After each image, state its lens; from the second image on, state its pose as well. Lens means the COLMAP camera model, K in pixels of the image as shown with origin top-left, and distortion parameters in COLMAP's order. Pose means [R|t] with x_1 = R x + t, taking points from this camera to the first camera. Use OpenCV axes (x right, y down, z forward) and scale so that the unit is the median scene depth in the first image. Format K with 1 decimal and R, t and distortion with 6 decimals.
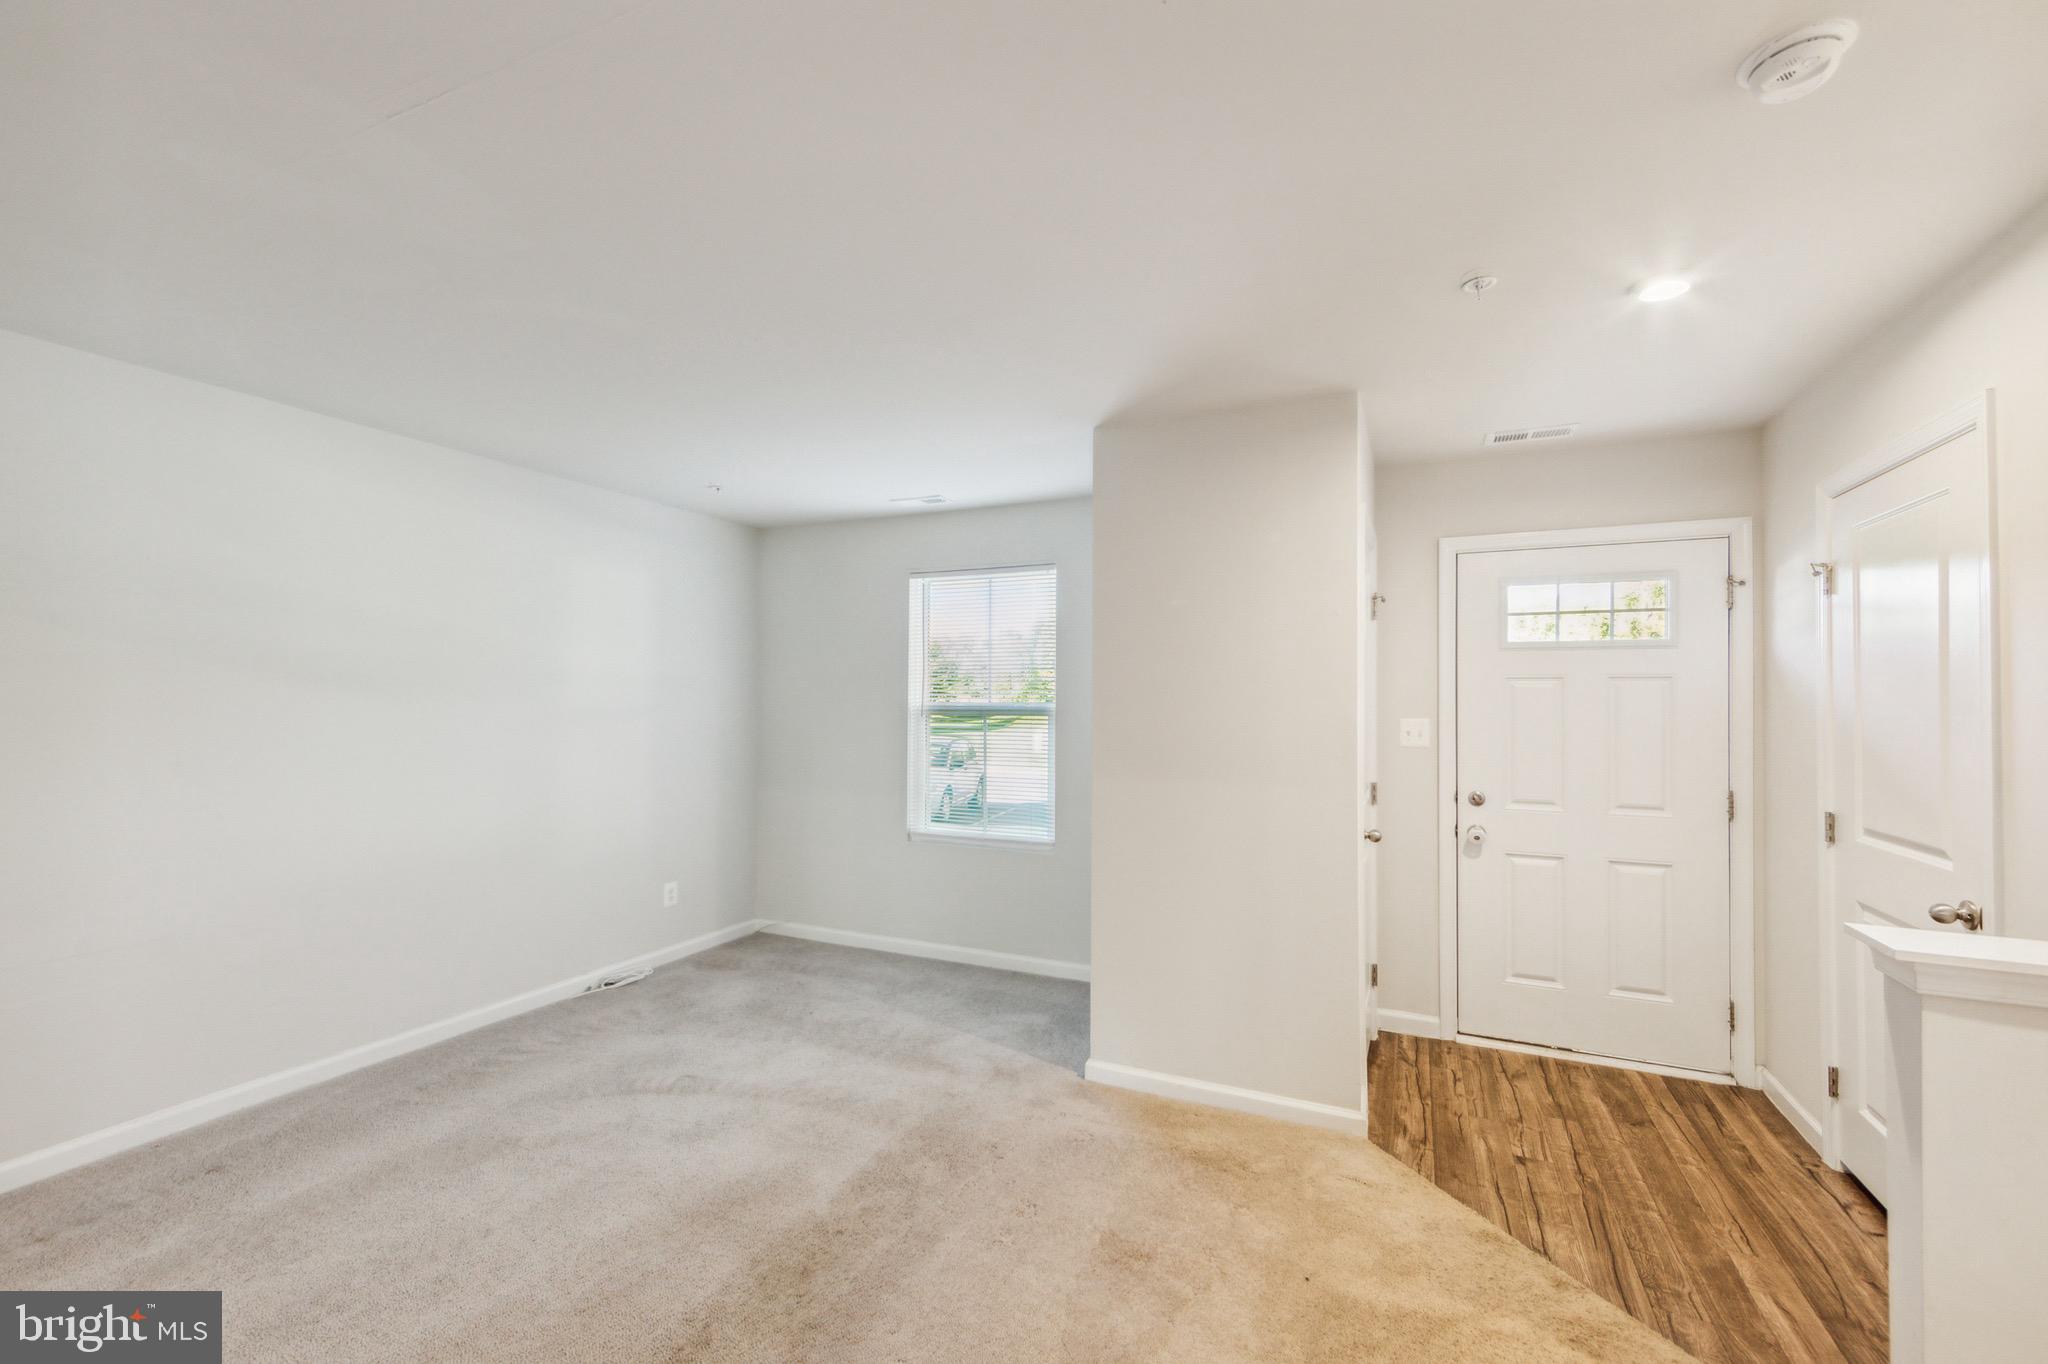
lens RADIAL K [[866.4, 0, 1026.3], [0, 866.4, 690.6], [0, 0, 1]] dist [0.014725, 0.001866]
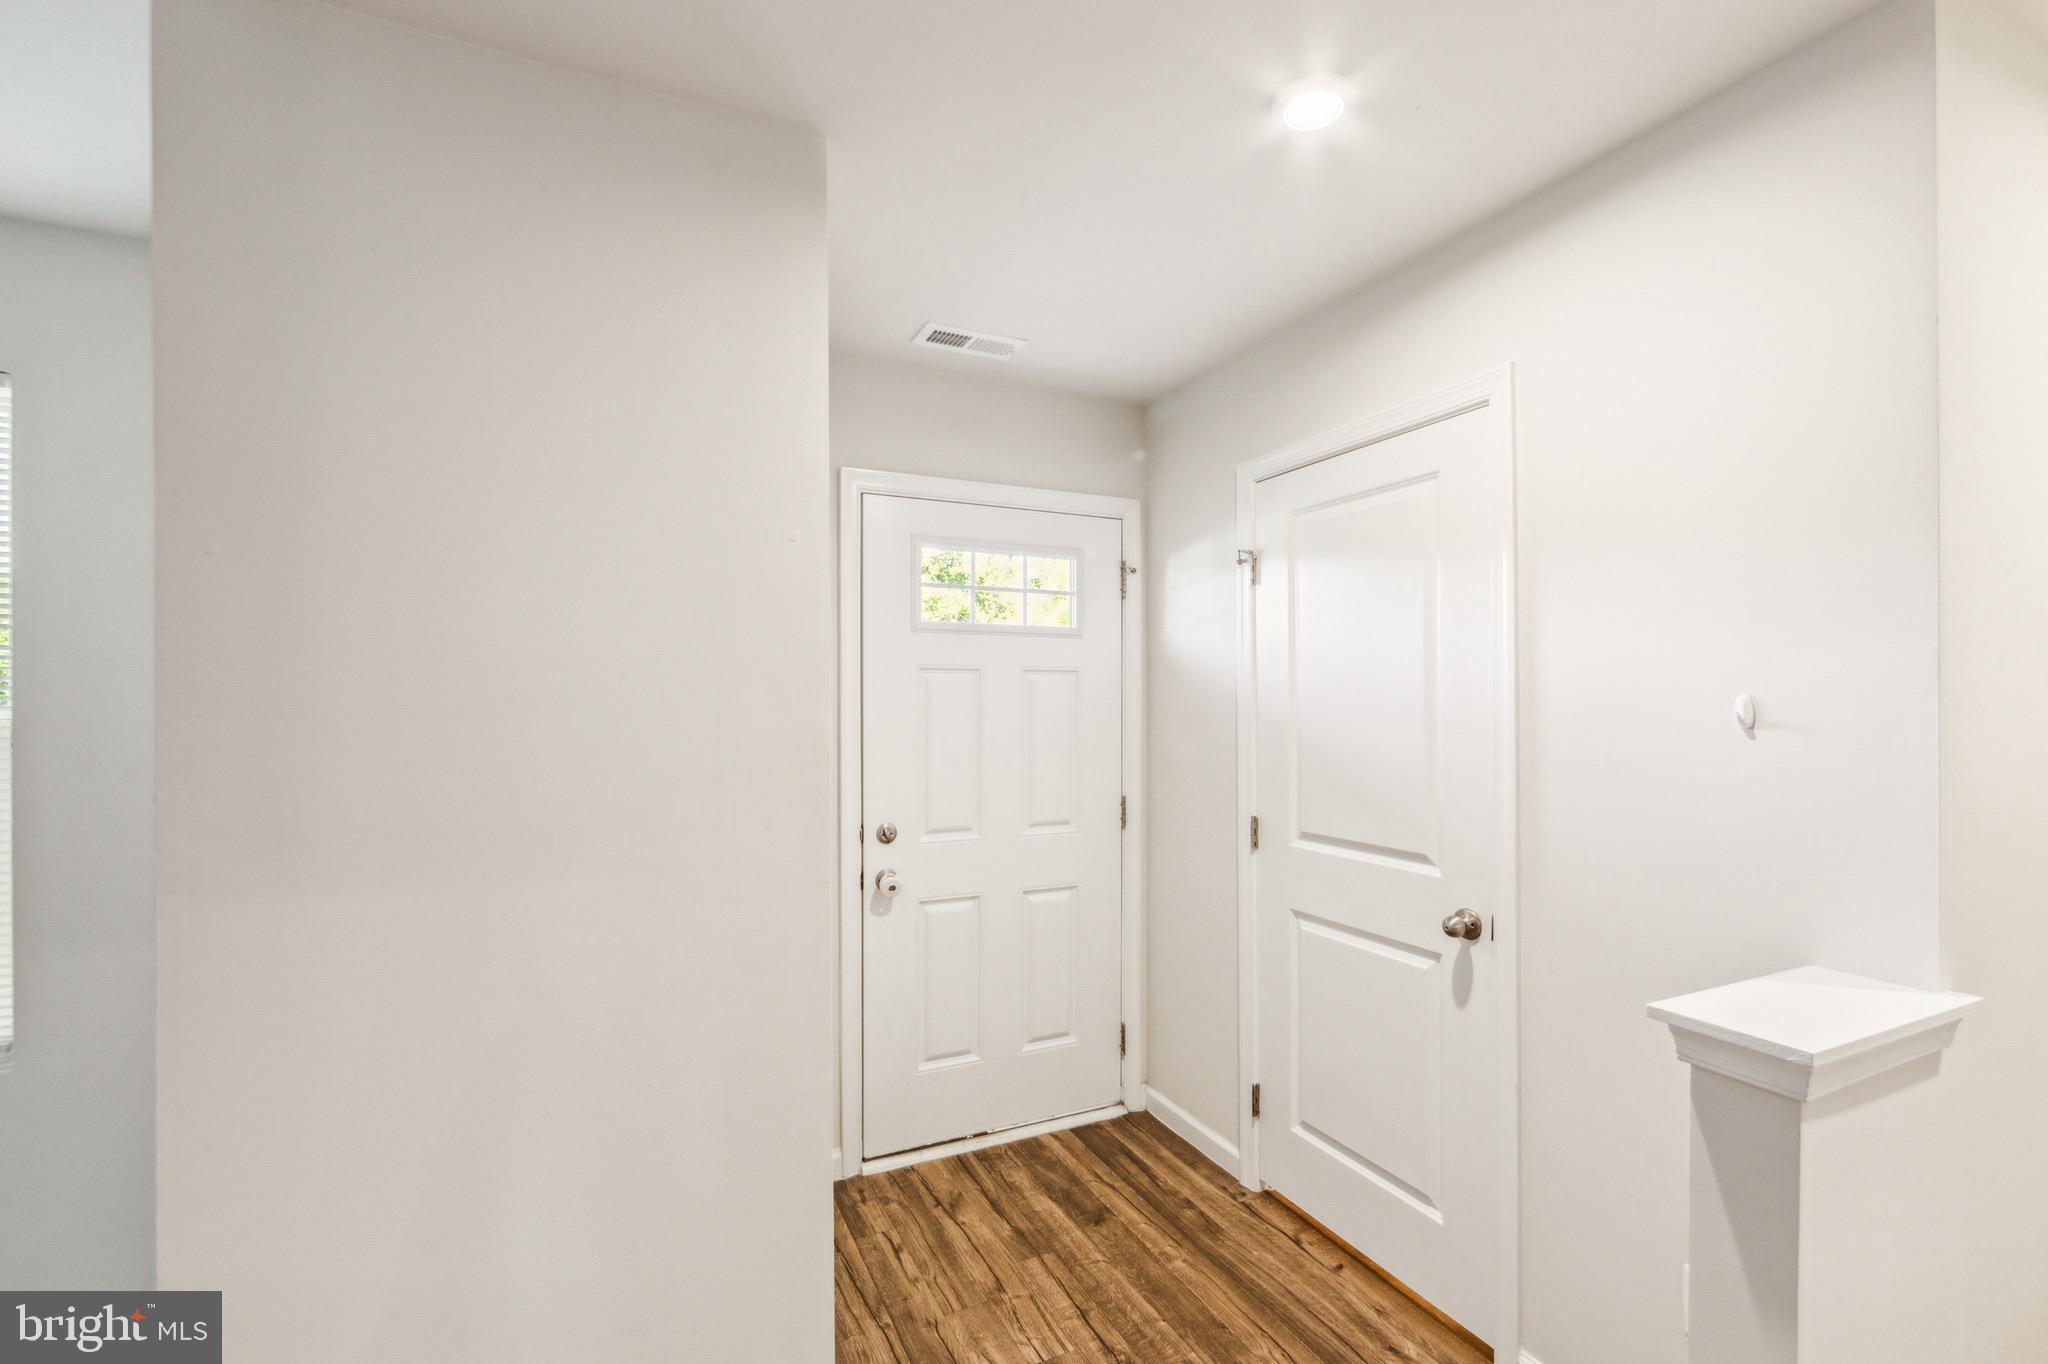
lens RADIAL K [[866.4, 0, 1015.4], [0, 866.4, 714.2], [0, 0, 1]] dist [0.014725, 0.001866]
pose [[0.637545, -0.012554, 0.770310, 0.030923], [-0.005816, 0.999760, 0.021106, 0.009643], [-0.770391, -0.017936, 0.637320, 0.526064]]
